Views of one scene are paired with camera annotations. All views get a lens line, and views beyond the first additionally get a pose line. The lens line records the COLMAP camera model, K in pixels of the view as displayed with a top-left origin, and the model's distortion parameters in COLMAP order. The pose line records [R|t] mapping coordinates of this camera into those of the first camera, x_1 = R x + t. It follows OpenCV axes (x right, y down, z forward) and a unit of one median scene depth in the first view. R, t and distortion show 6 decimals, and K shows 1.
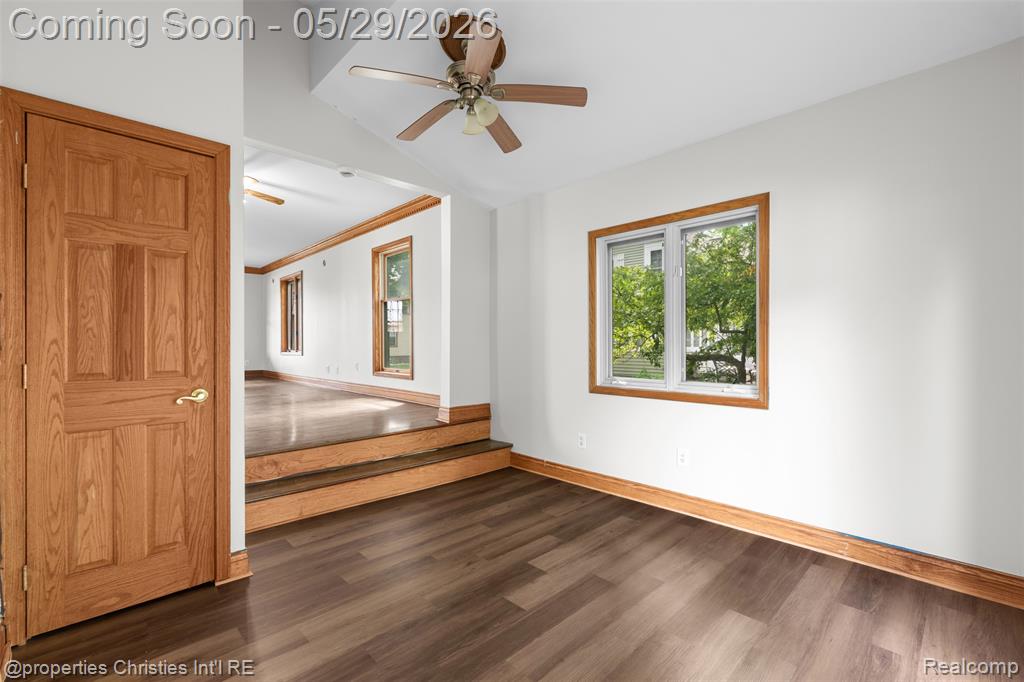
lens RADIAL K [[449.6, 0, 510.4], [0, 449.6, 343.8], [0, 0, 1]] dist [-0.002160, 0.000078]
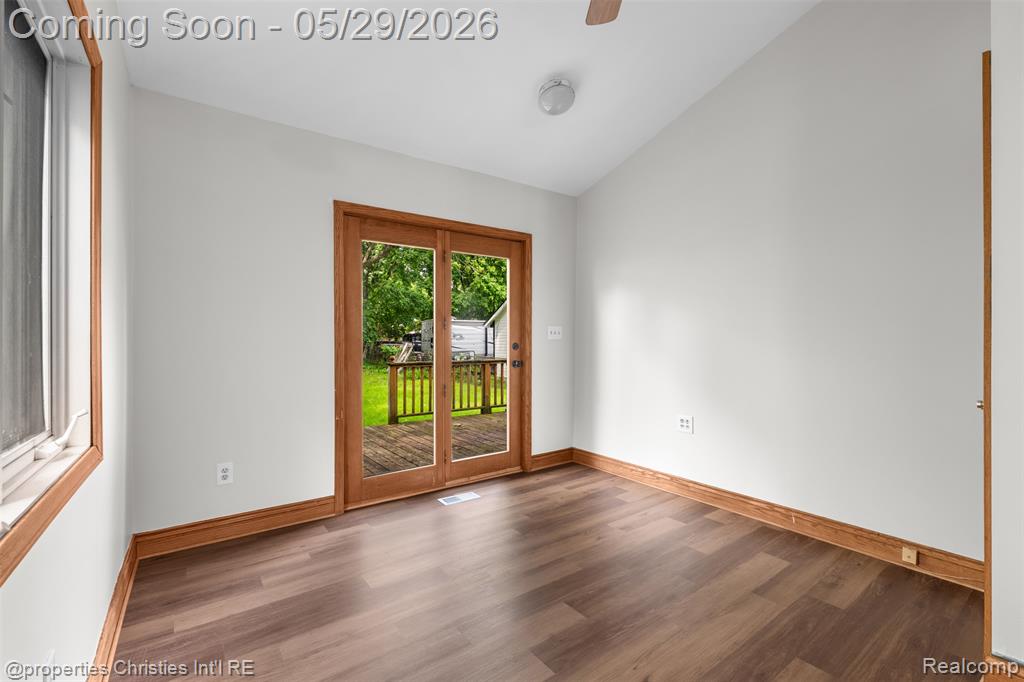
lens RADIAL K [[449.6, 0, 510.4], [0, 449.6, 343.8], [0, 0, 1]] dist [-0.002160, 0.000078]
pose [[-0.990885, 0.004522, 0.134633, 0.013358], [0.004855, 0.999986, 0.002145, 0.008164], [-0.134622, 0.002779, -0.990893, 1.957160]]
